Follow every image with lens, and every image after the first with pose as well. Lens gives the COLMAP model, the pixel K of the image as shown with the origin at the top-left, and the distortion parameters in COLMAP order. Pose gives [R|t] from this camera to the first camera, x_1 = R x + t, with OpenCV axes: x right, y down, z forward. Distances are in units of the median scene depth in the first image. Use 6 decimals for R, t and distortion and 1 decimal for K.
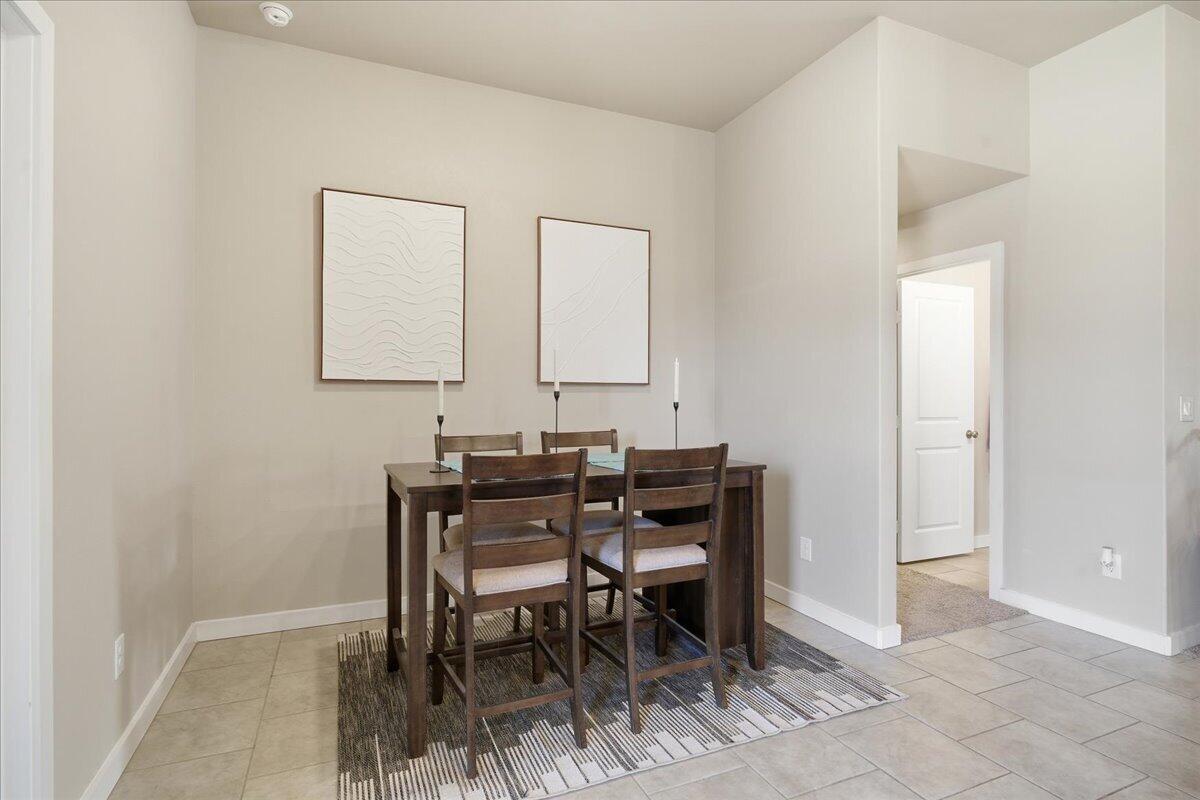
lens RADIAL K [[586.9, 0, 590.0], [0, 586.9, 380.8], [0, 0, 1]] dist [-0.002660, -0.000035]
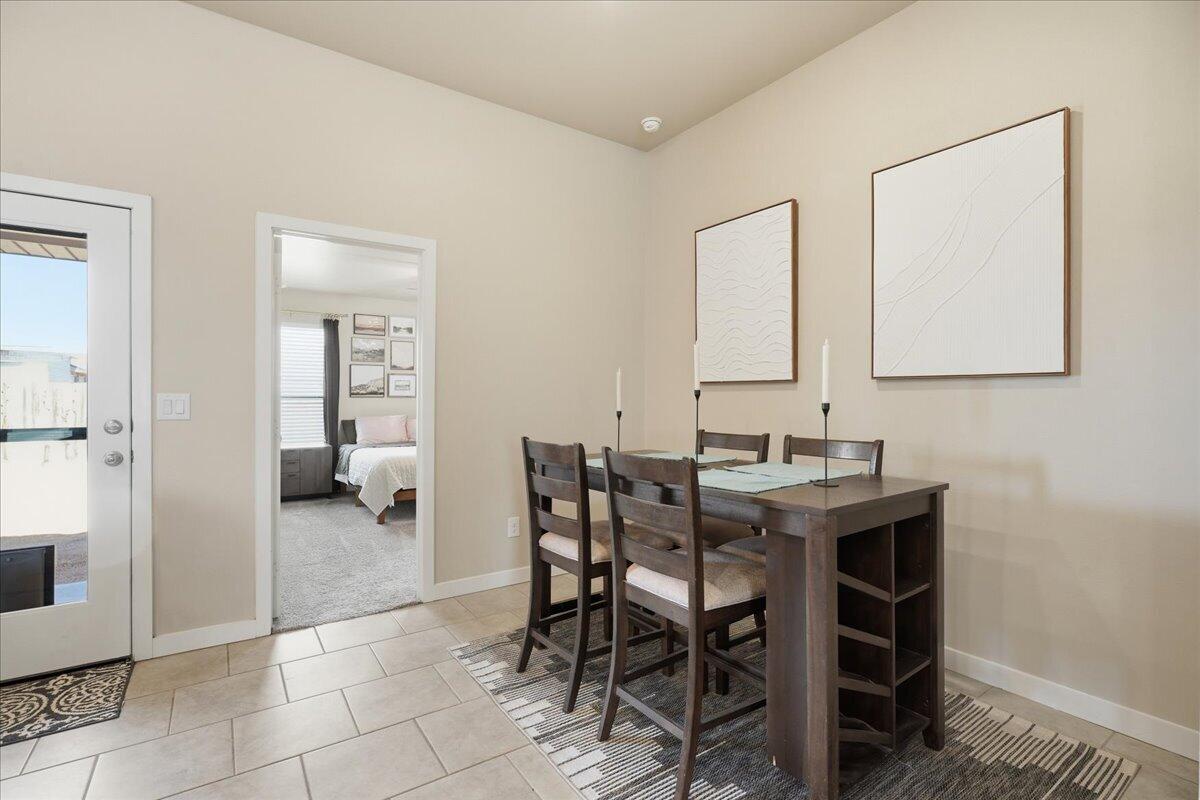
lens RADIAL K [[551.6, 0, 594.4], [0, 551.6, 393.8], [0, 0, 1]] dist [-0.002388, -0.001448]
pose [[0.202652, -0.003841, -0.979243, 0.723124], [0.025175, 0.999682, 0.001289, 0.017521], [0.978927, -0.024913, 0.202685, 0.607388]]
